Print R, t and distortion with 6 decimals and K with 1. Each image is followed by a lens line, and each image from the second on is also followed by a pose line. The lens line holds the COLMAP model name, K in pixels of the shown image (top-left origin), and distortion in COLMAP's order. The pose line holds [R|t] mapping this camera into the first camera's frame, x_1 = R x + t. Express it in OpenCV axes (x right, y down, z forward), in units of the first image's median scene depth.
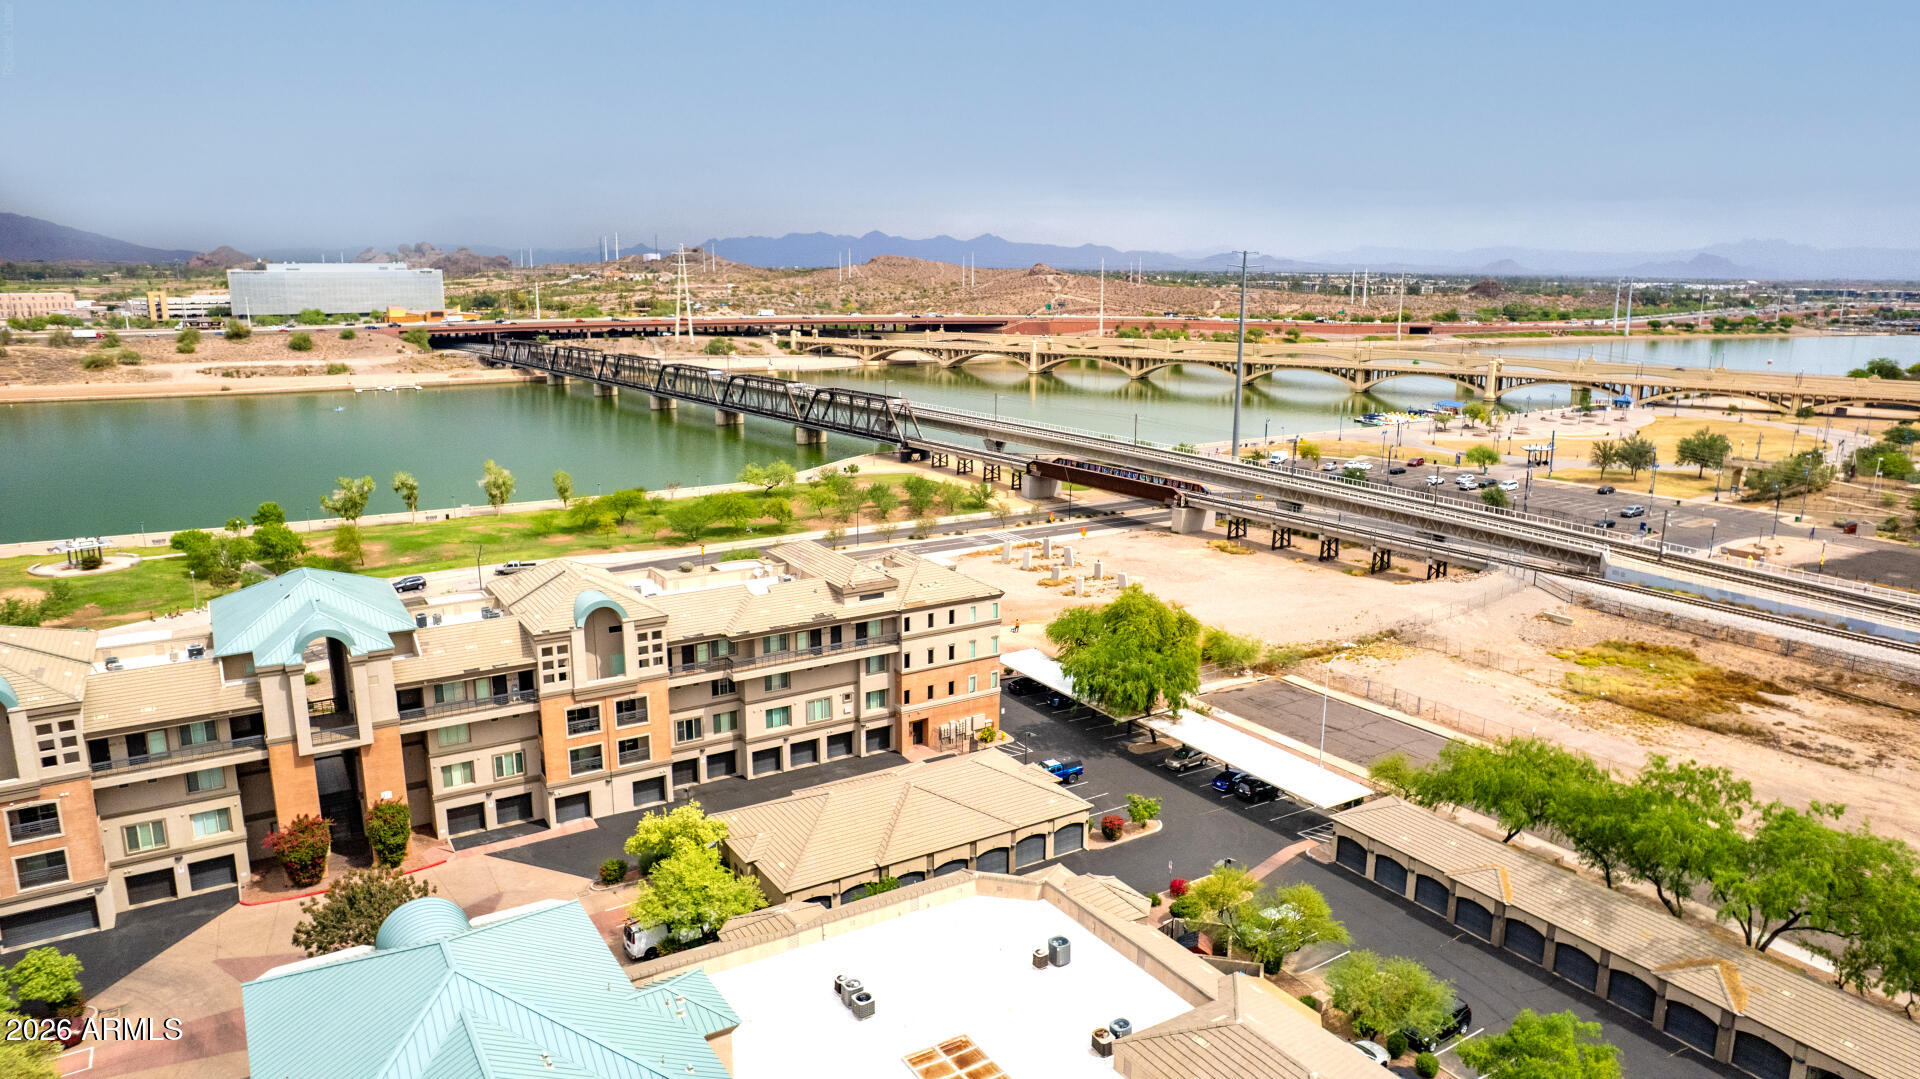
lens RADIAL K [[1224.0, 0, 956.0], [0, 1224.0, 545.3], [0, 0, 1]] dist [-0.067859, 0.046814]
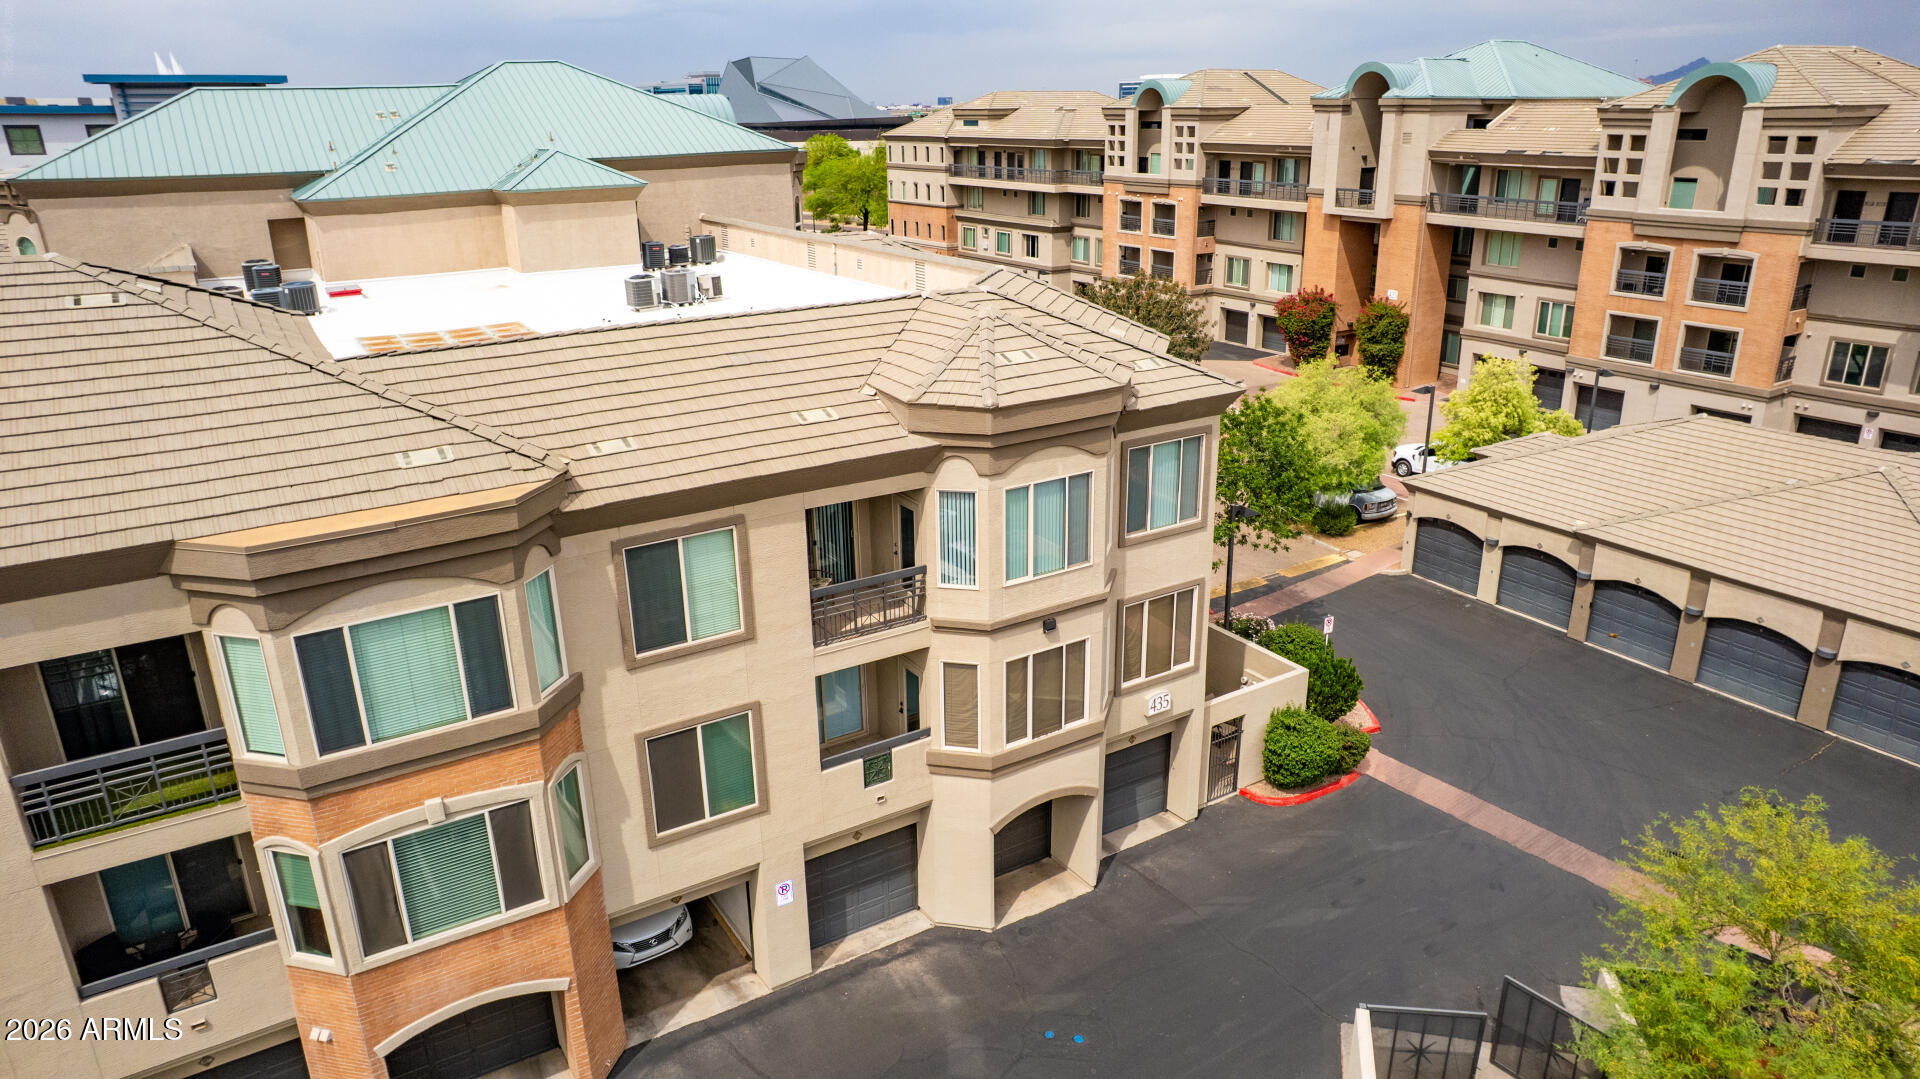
lens RADIAL K [[1224.0, 0, 972.8], [0, 1224.0, 539.3], [0, 0, 1]] dist [-0.067859, 0.046814]
pose [[0.012645, 0.344511, -0.938697, 0.313636], [-0.195651, 0.921479, 0.335556, 0.133479], [0.980592, 0.179414, 0.079056, 0.654104]]
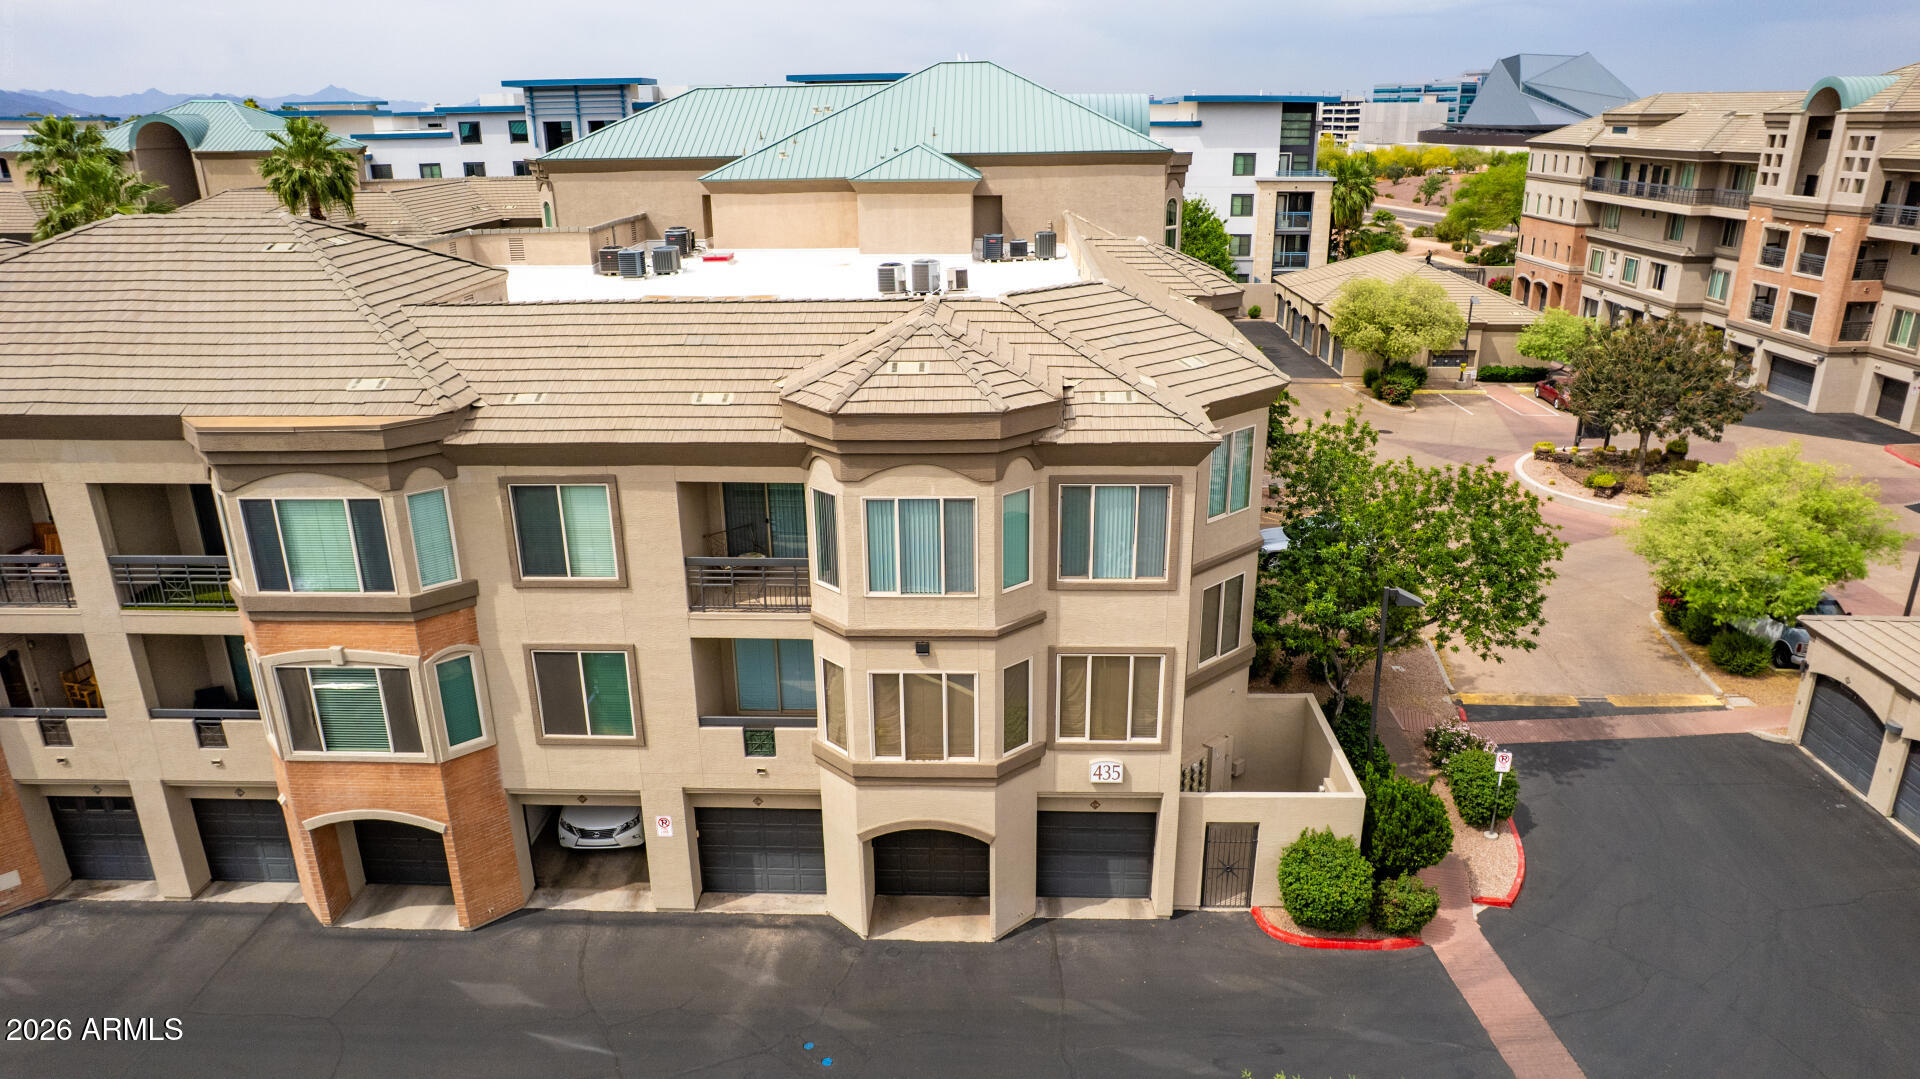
lens RADIAL K [[1224.0, 0, 957.1], [0, 1224.0, 545.7], [0, 0, 1]] dist [-0.067859, 0.046814]
pose [[-0.558590, 0.292675, -0.776092, 0.264764], [-0.156085, 0.881870, 0.444907, 0.105626], [0.814625, 0.369657, -0.446922, 0.791966]]
